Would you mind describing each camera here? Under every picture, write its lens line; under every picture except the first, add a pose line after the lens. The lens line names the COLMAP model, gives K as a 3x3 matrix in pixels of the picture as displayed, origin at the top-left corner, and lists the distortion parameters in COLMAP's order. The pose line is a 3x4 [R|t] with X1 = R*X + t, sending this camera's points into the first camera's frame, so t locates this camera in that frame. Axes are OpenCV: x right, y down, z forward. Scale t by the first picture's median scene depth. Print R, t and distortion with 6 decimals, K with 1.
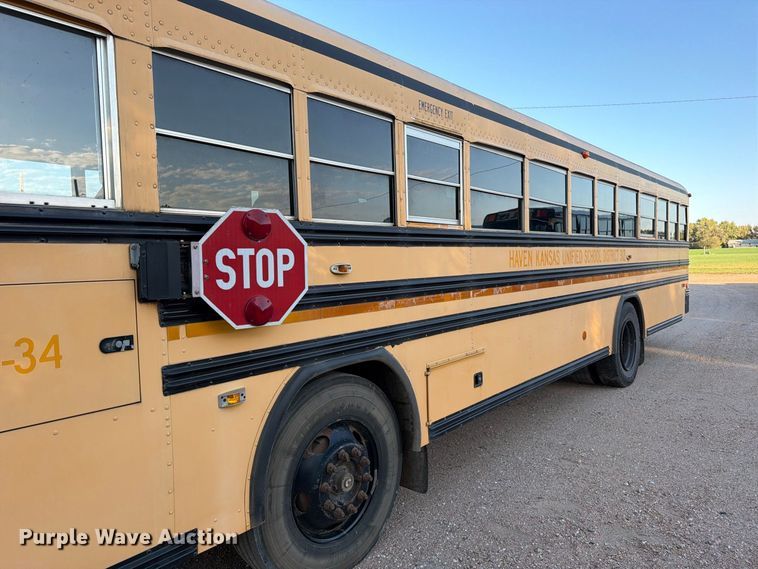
lens RADIAL K [[537.8, 0, 380.4], [0, 537.8, 303.9], [0, 0, 1]] dist [0.055522, -0.063651]
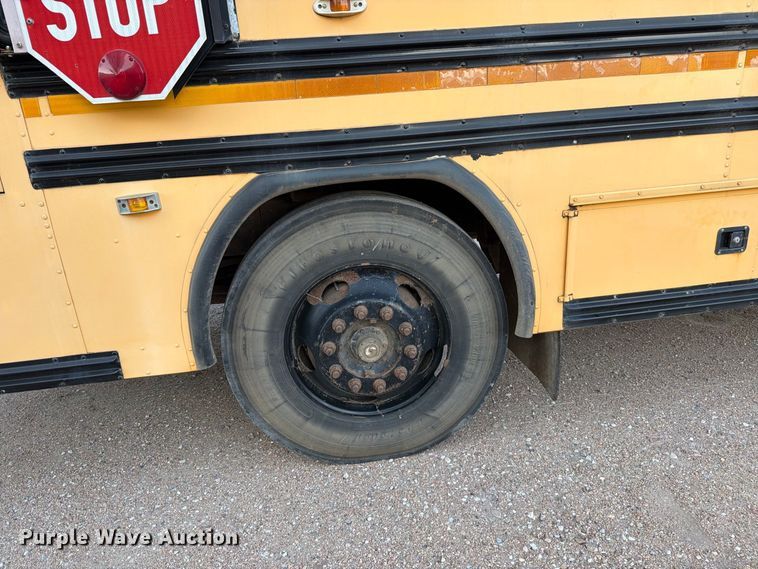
lens RADIAL K [[537.8, 0, 380.4], [0, 537.8, 303.9], [0, 0, 1]] dist [0.055522, -0.063651]
pose [[0.729917, 0.223288, -0.646037, 0.409714], [-0.010738, 0.948769, 0.315788, 0.052953], [0.683451, -0.223562, 0.694921, 0.566027]]
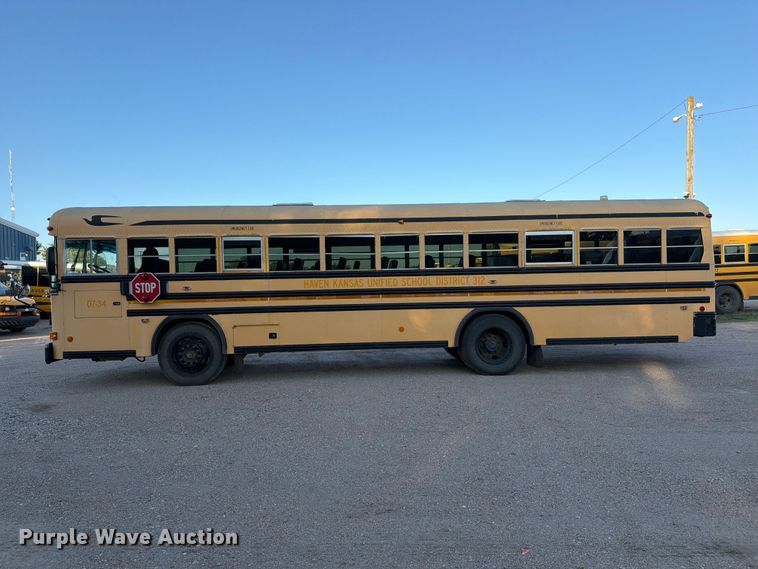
lens RADIAL K [[532.1, 0, 379.0], [0, 532.1, 284.5], [0, 0, 1]] dist [0.044307, -0.003143]
pose [[0.666059, 0.035366, -0.745060, 3.135002], [-0.056266, 0.998412, -0.002909, -0.143035], [0.743773, 0.043859, 0.666991, -0.288054]]
